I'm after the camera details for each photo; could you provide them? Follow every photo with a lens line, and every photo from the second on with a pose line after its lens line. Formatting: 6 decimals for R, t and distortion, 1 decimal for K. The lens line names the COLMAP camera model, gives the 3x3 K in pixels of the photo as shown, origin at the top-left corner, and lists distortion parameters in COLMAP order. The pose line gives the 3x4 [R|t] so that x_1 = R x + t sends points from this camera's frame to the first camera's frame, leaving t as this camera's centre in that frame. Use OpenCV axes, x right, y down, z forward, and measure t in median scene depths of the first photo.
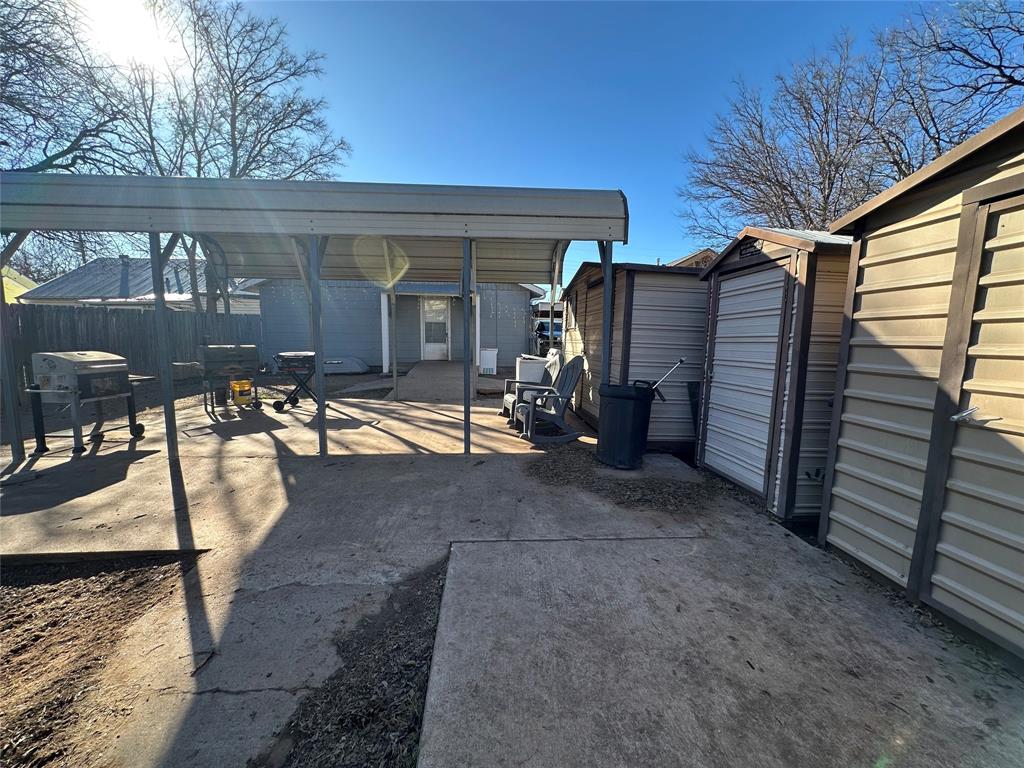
lens RADIAL K [[411.2, 0, 509.6], [0, 411.2, 384.6], [0, 0, 1]] dist [-0.002270, 0.000962]
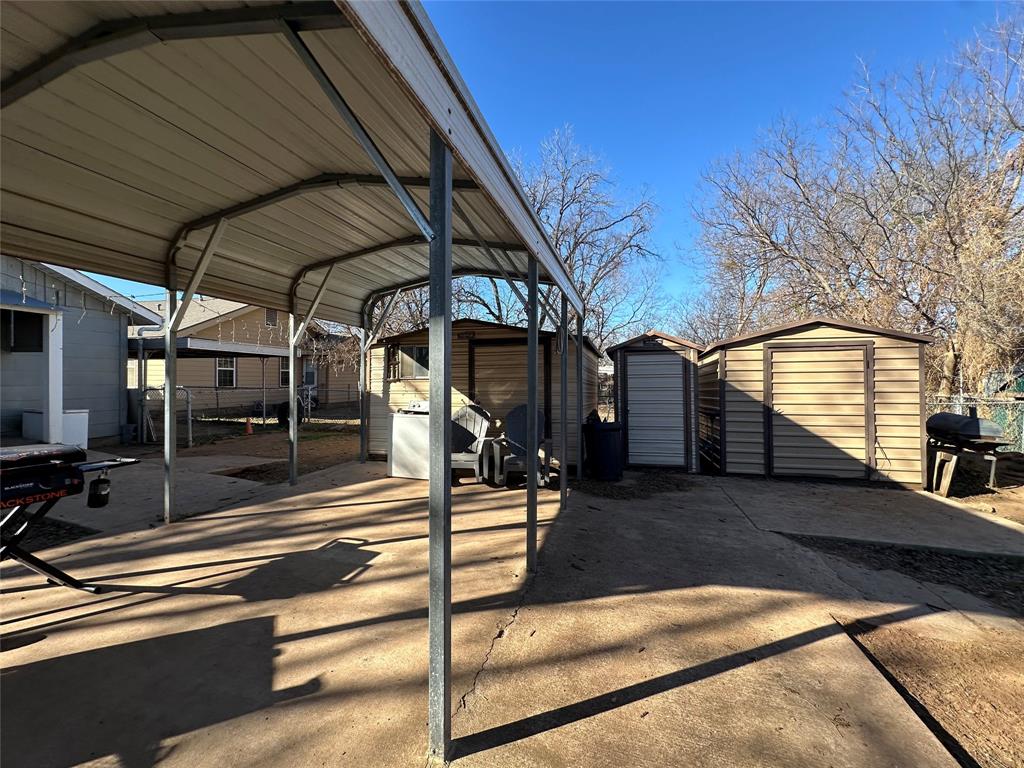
lens RADIAL K [[411.2, 0, 514.7], [0, 411.2, 384.5], [0, 0, 1]] dist [-0.002270, 0.000962]
pose [[0.329572, -0.017169, 0.943974, -1.619773], [0.113126, 0.993350, -0.021429, -0.185143], [-0.937328, 0.113851, 0.329323, 1.124928]]
